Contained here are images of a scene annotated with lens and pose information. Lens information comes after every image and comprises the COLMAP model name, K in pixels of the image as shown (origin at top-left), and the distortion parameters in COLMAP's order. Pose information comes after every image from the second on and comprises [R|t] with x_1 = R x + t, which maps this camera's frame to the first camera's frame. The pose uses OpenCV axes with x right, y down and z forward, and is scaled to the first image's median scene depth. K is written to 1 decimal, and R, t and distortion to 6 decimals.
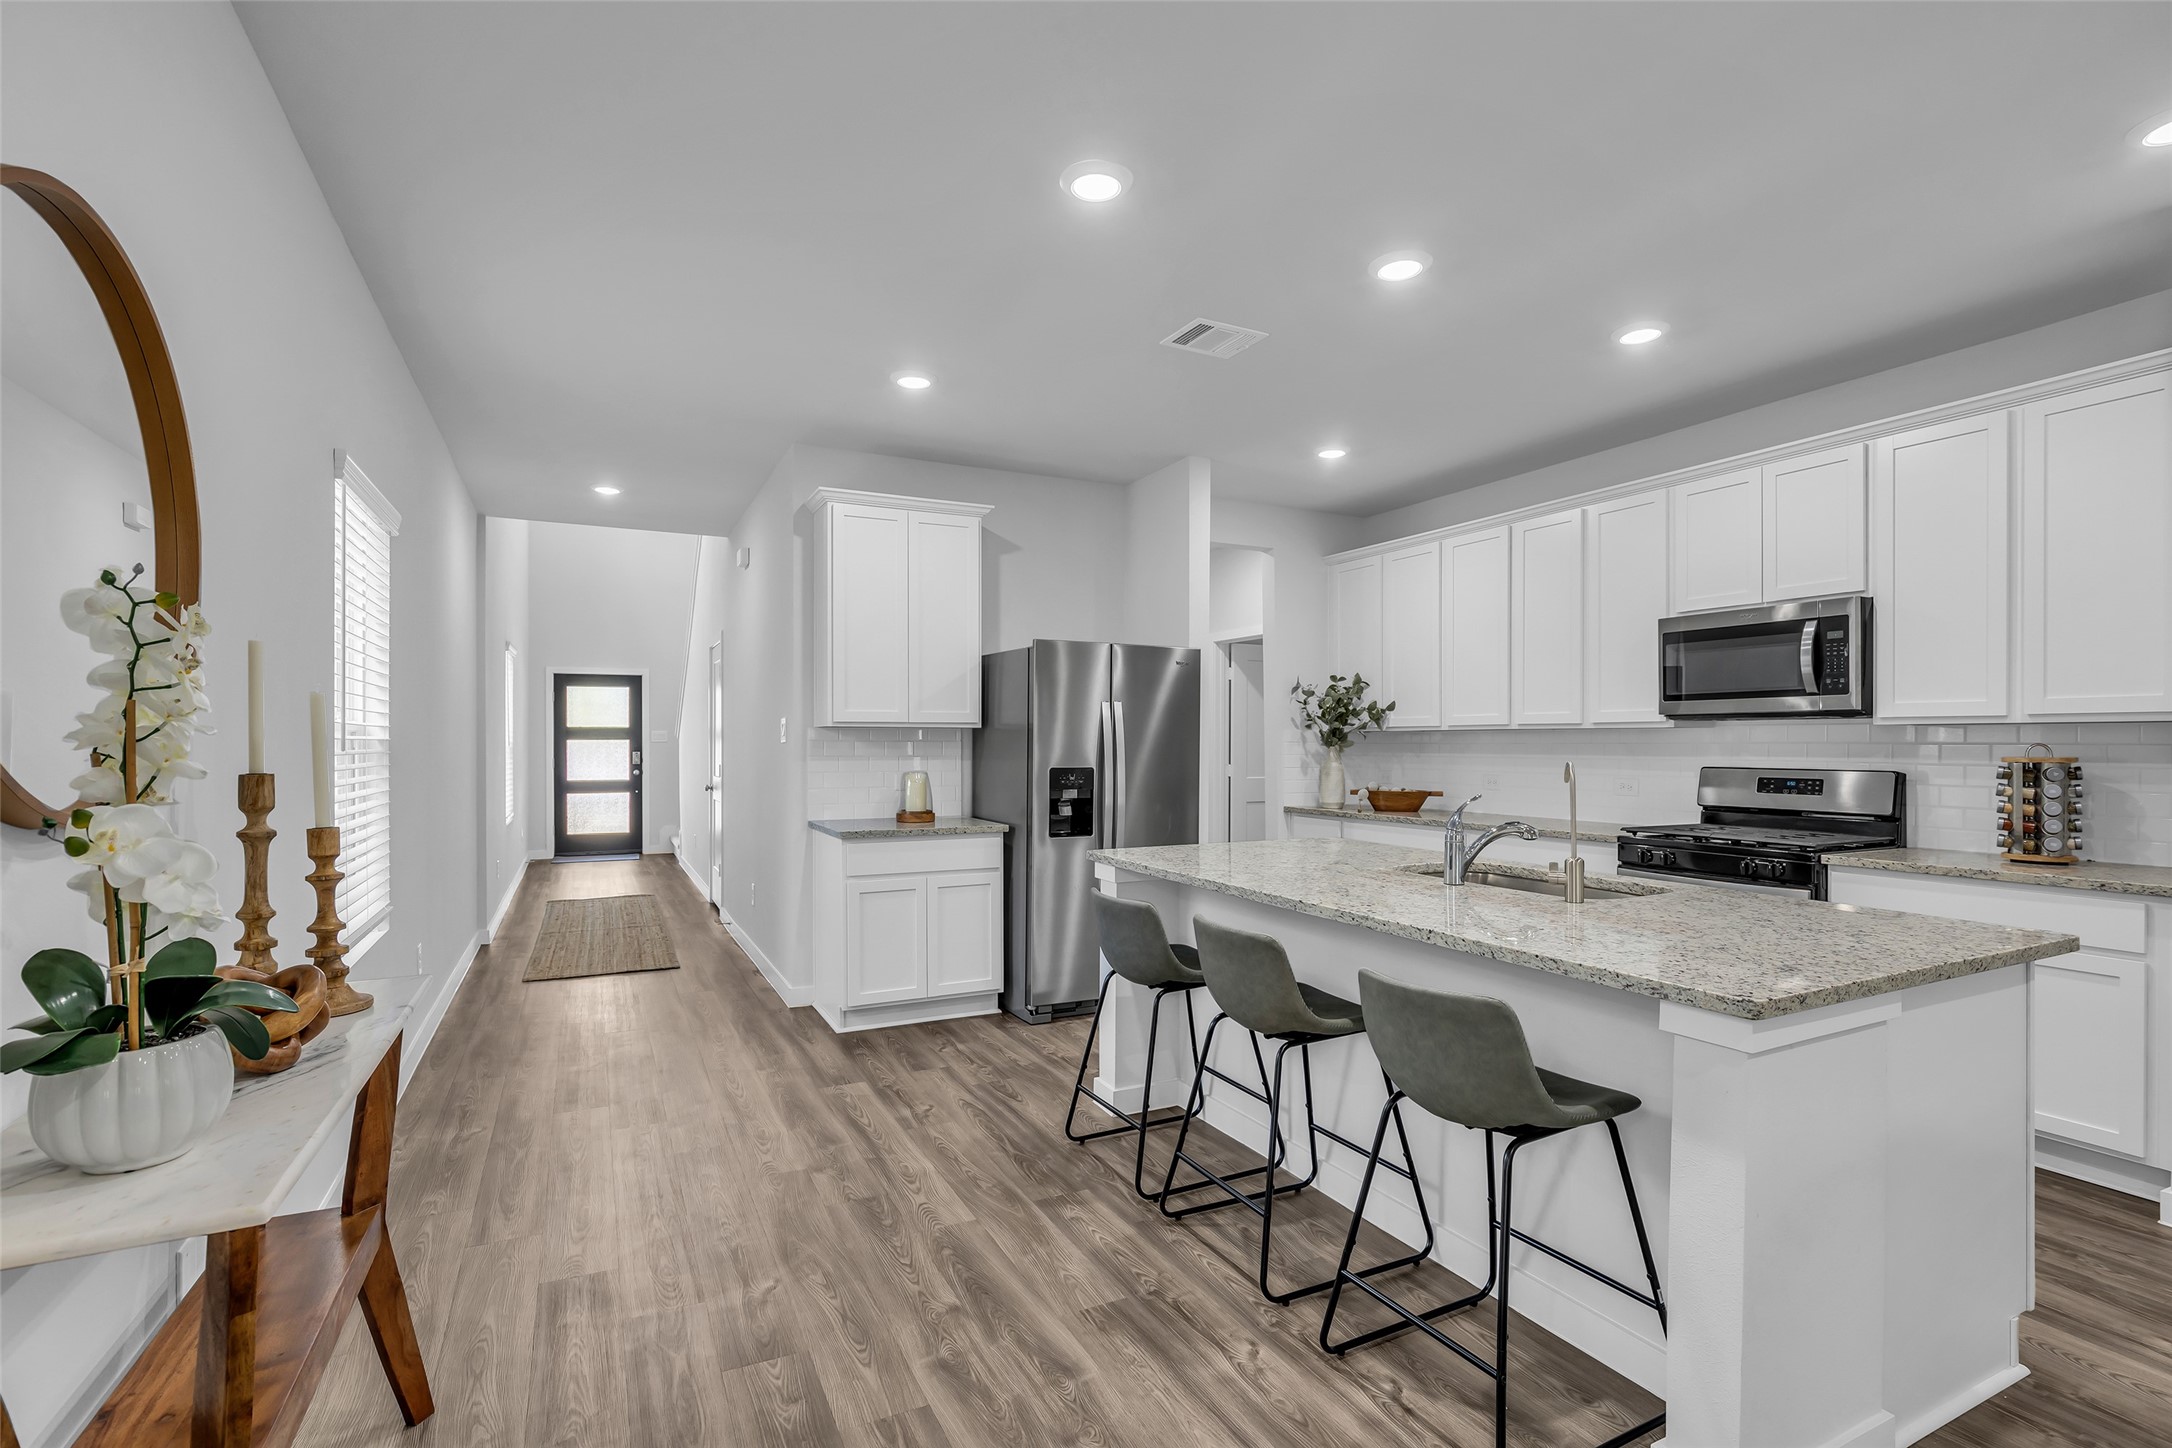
lens RADIAL K [[982.7, 0, 1067.6], [0, 982.7, 740.4], [0, 0, 1]] dist [-0.014217, -0.000010]
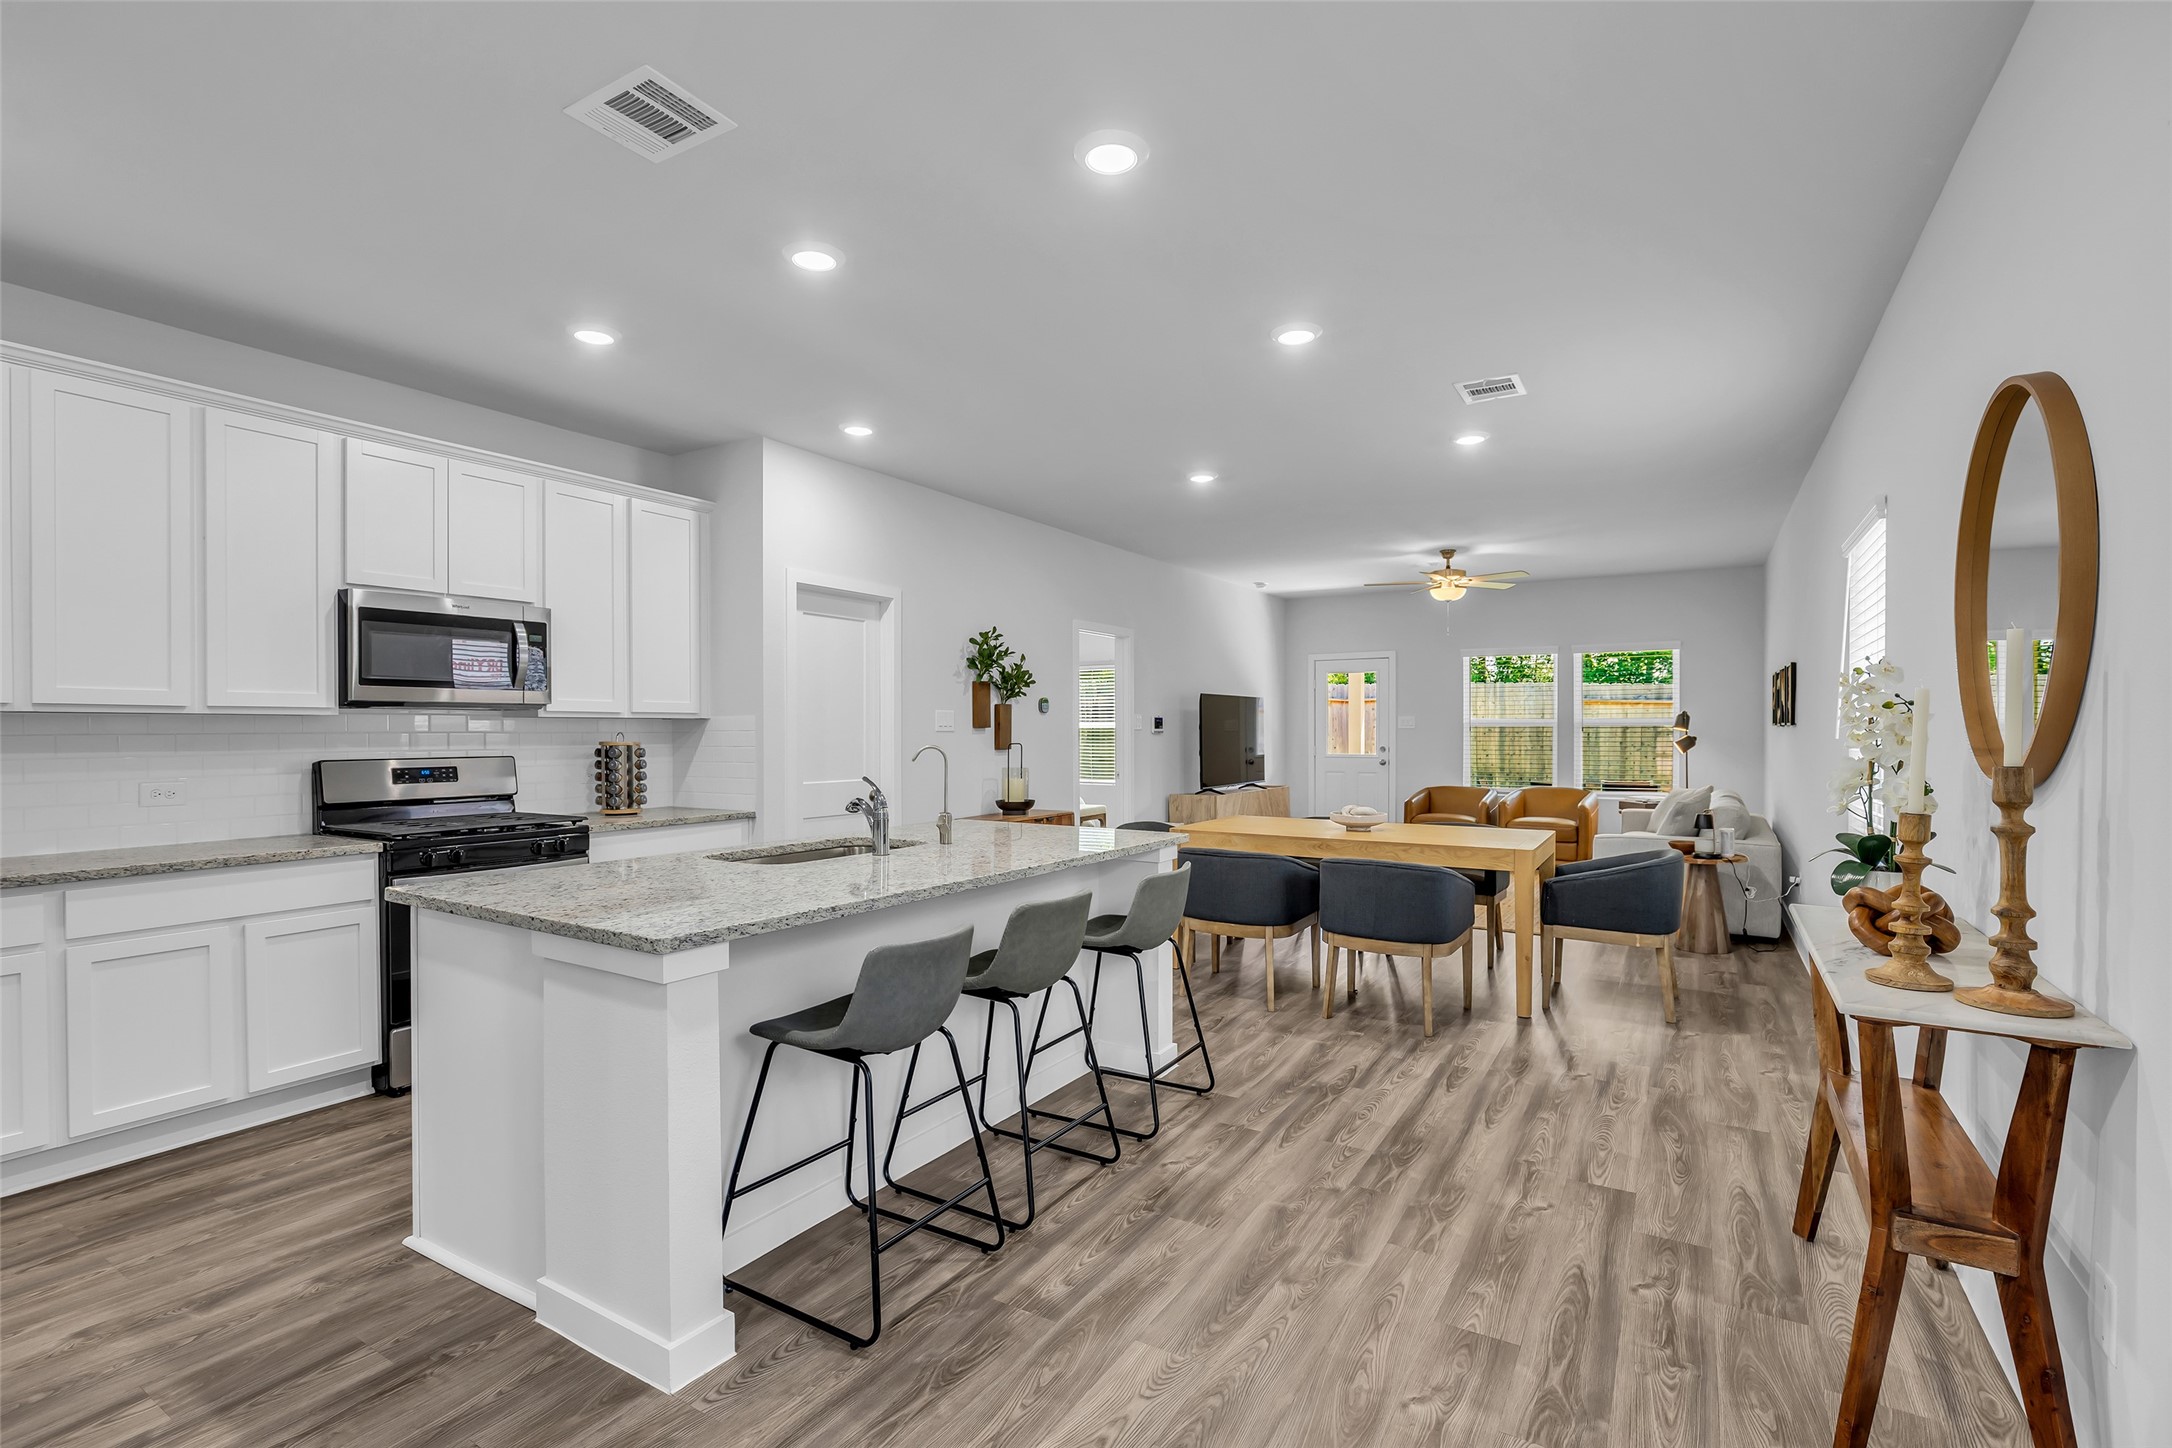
lens RADIAL K [[982.7, 0, 1079.2], [0, 982.7, 743.5], [0, 0, 1]] dist [-0.014217, -0.000010]
pose [[-0.527721, -0.011957, 0.849334, -0.492243], [-0.001878, 0.999915, 0.012911, -0.000905], [-0.849416, 0.005219, -0.527699, 0.976575]]
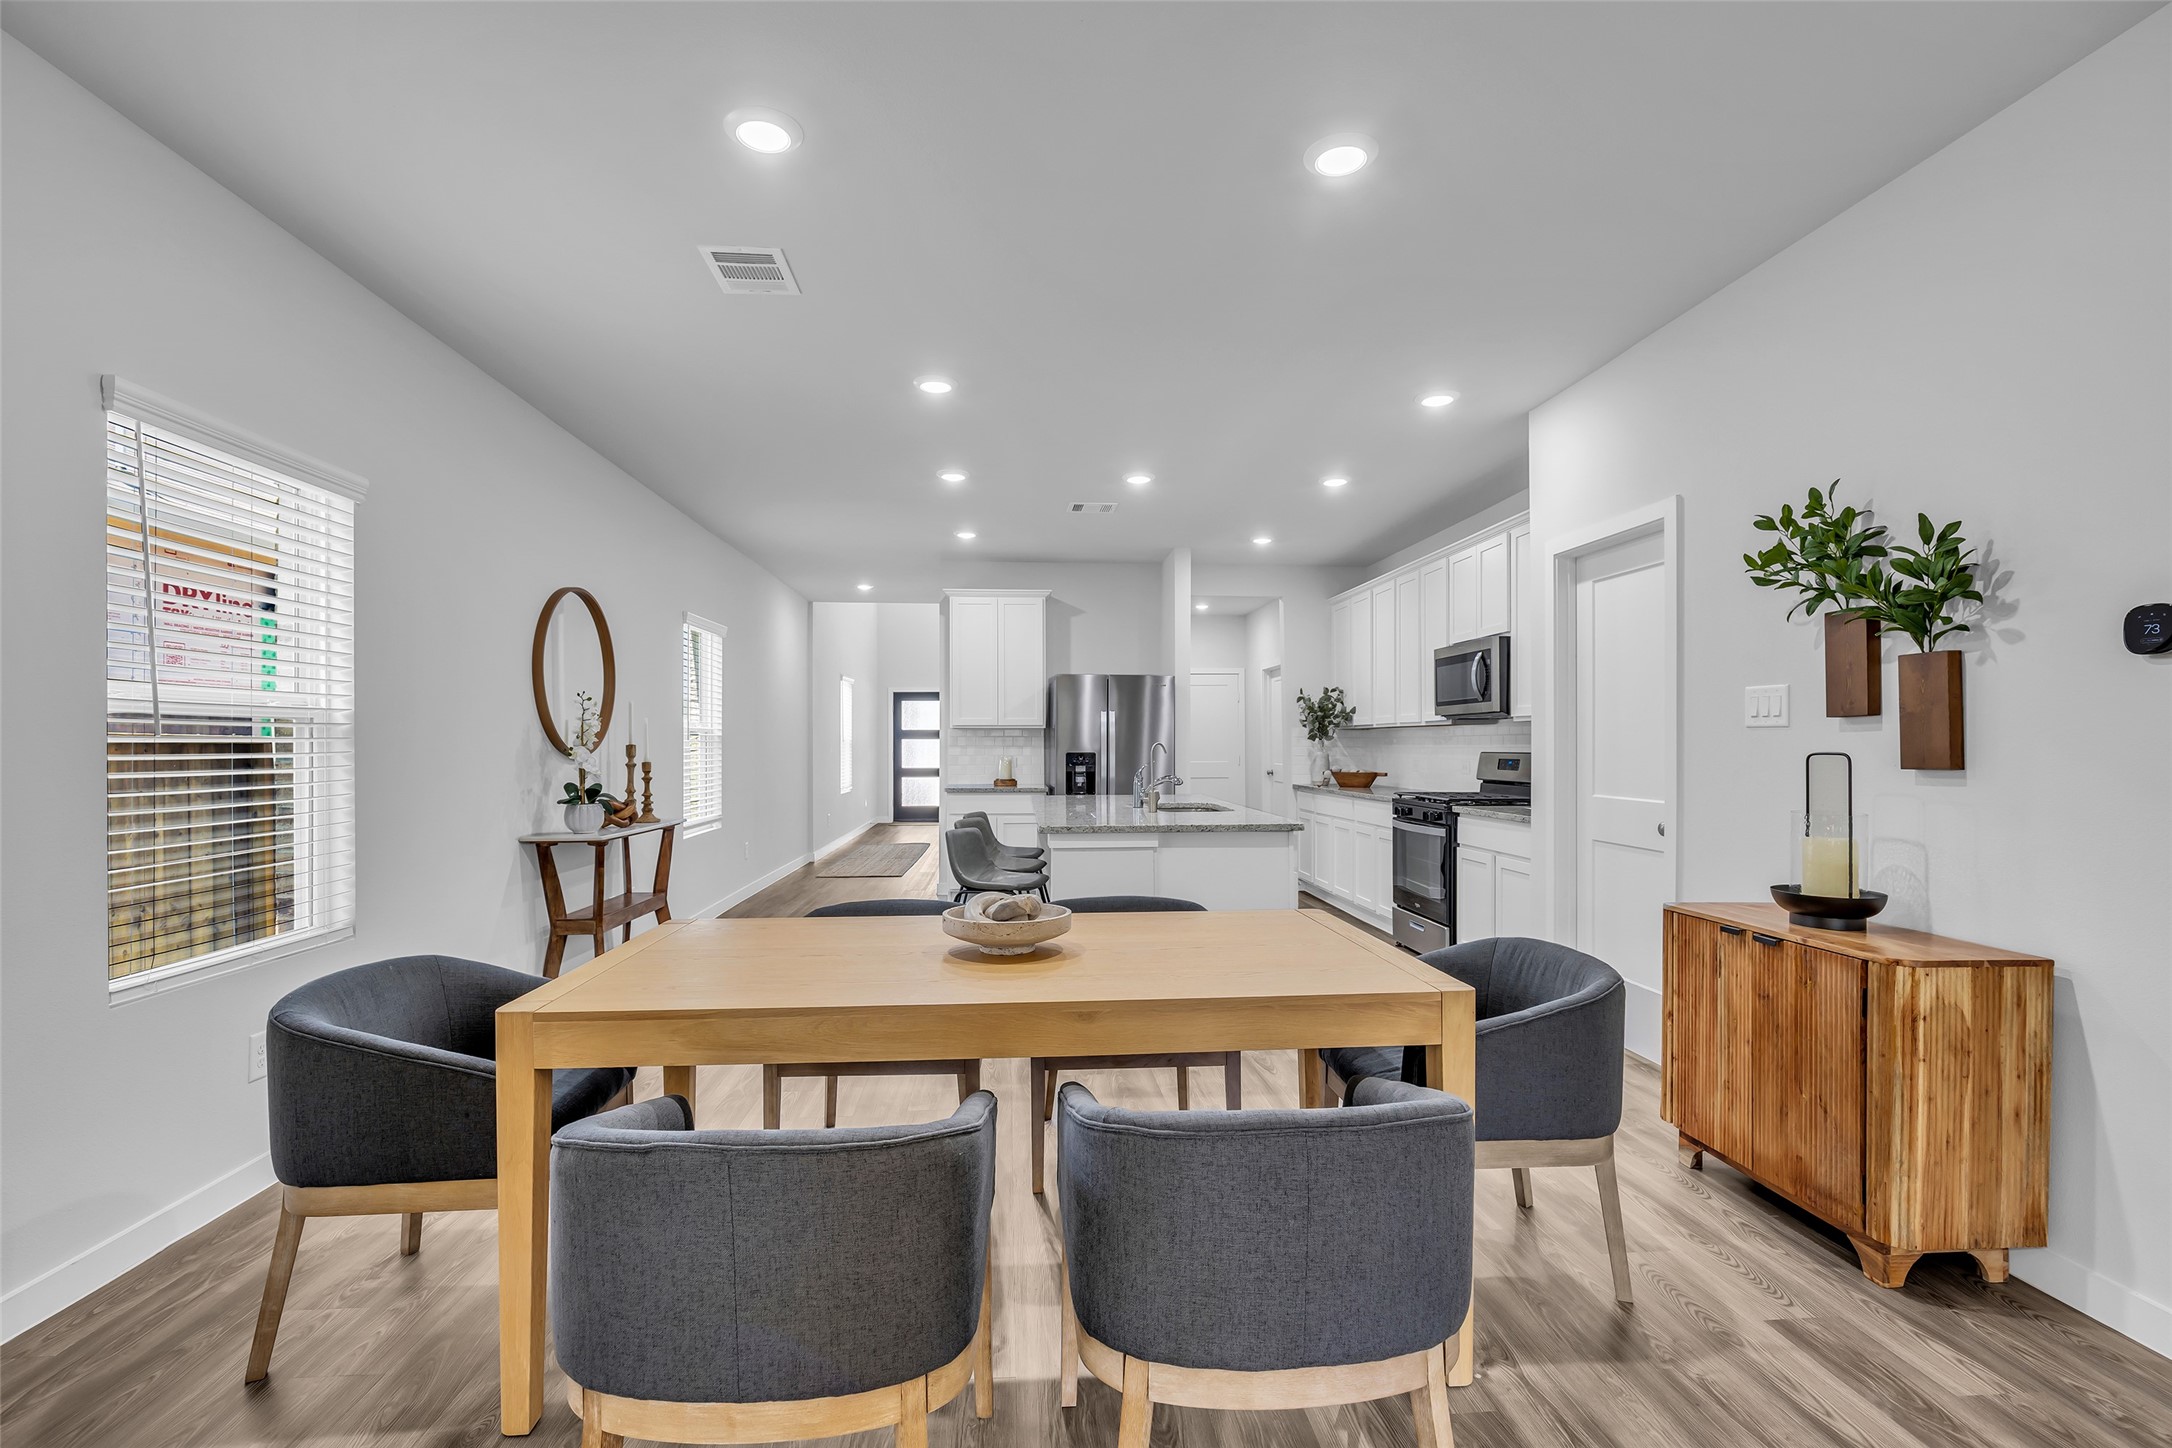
lens RADIAL K [[982.7, 0, 1091.9], [0, 982.7, 731.6], [0, 0, 1]] dist [-0.014217, -0.000010]
pose [[0.929529, -0.006526, -0.368692, 0.702842], [0.002689, 0.999937, -0.010919, 0.012923], [0.368740, 0.009158, 0.929487, -0.566349]]
